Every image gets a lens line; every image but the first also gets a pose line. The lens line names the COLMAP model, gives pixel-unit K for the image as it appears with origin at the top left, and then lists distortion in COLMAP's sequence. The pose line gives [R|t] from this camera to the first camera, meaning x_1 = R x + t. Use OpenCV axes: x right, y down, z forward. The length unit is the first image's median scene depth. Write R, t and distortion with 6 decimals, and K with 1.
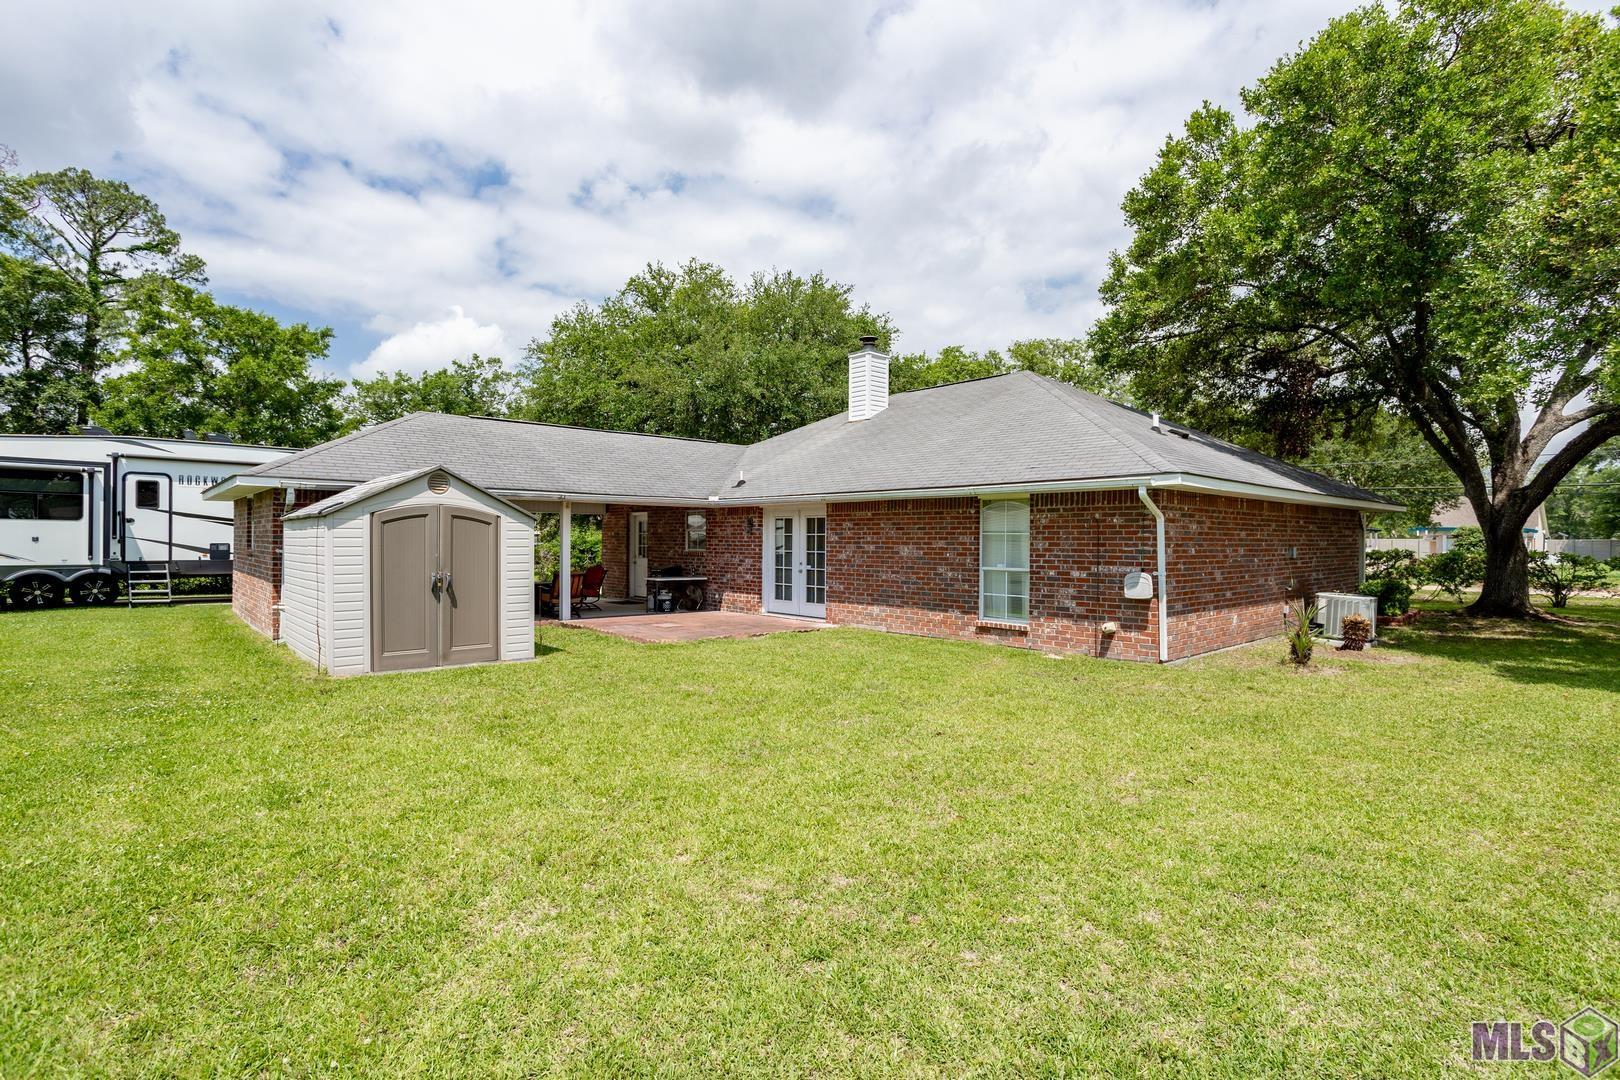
lens RADIAL K [[800.5, 0, 815.0], [0, 800.5, 531.6], [0, 0, 1]] dist [-0.056757, 0.039708]
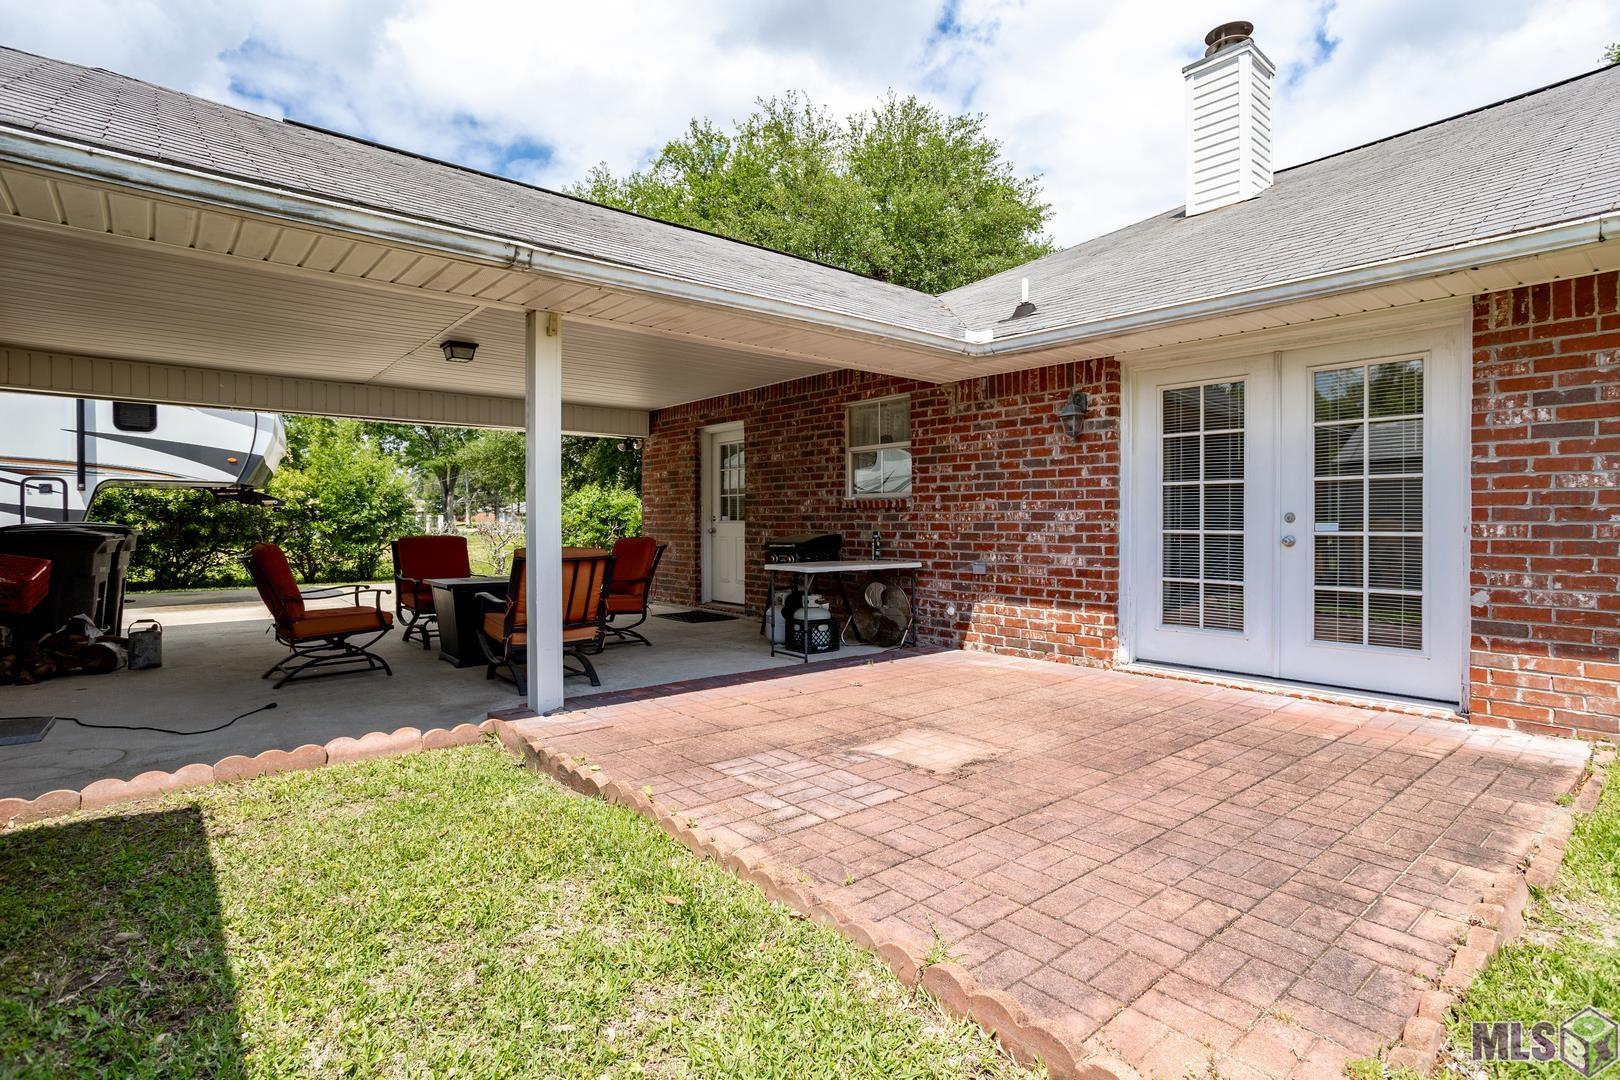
lens RADIAL K [[816.3, 0, 831.3], [0, 816.3, 528.0], [0, 0, 1]] dist [-0.061886, 0.041802]
pose [[0.999871, -0.007906, -0.013965, -0.173780], [0.008203, 0.999739, 0.021343, 0.031729], [0.013793, -0.021455, 0.999675, 0.600905]]
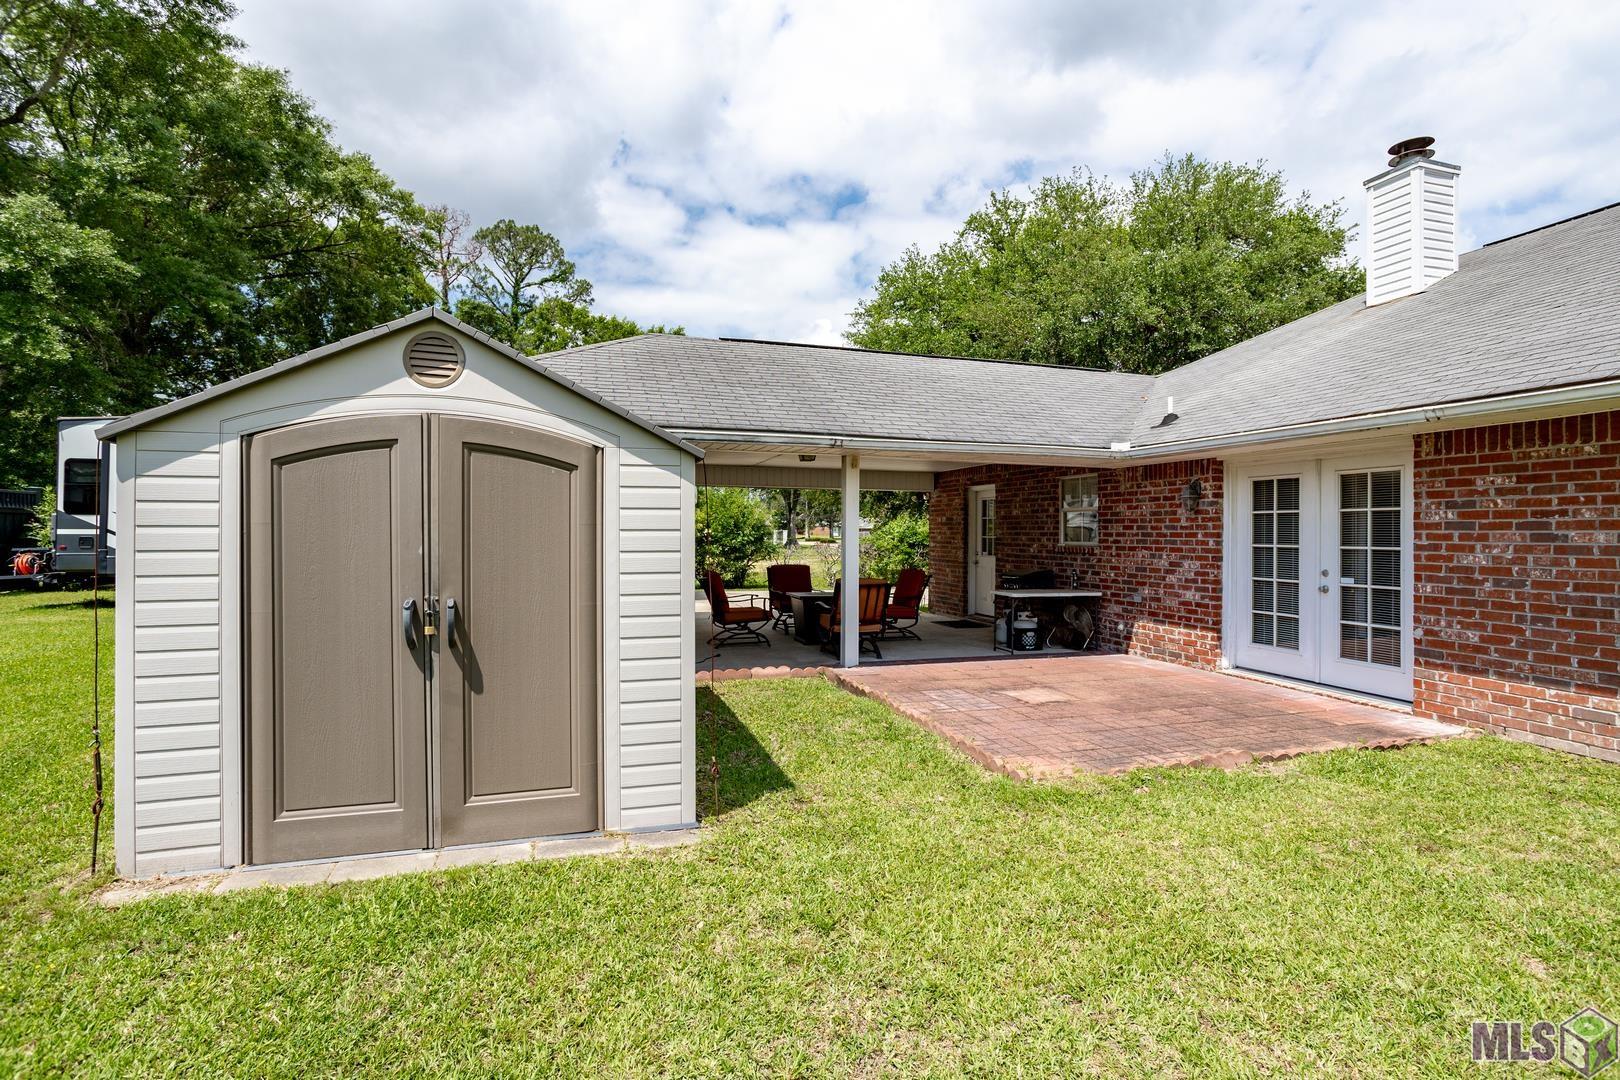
lens RADIAL K [[800.5, 0, 815.0], [0, 800.5, 531.6], [0, 0, 1]] dist [-0.056757, 0.039708]
pose [[0.910338, -0.001183, -0.413863, -0.087212], [0.003853, 0.999977, 0.005617, 0.010696], [0.413847, -0.006707, 0.910322, 0.407432]]
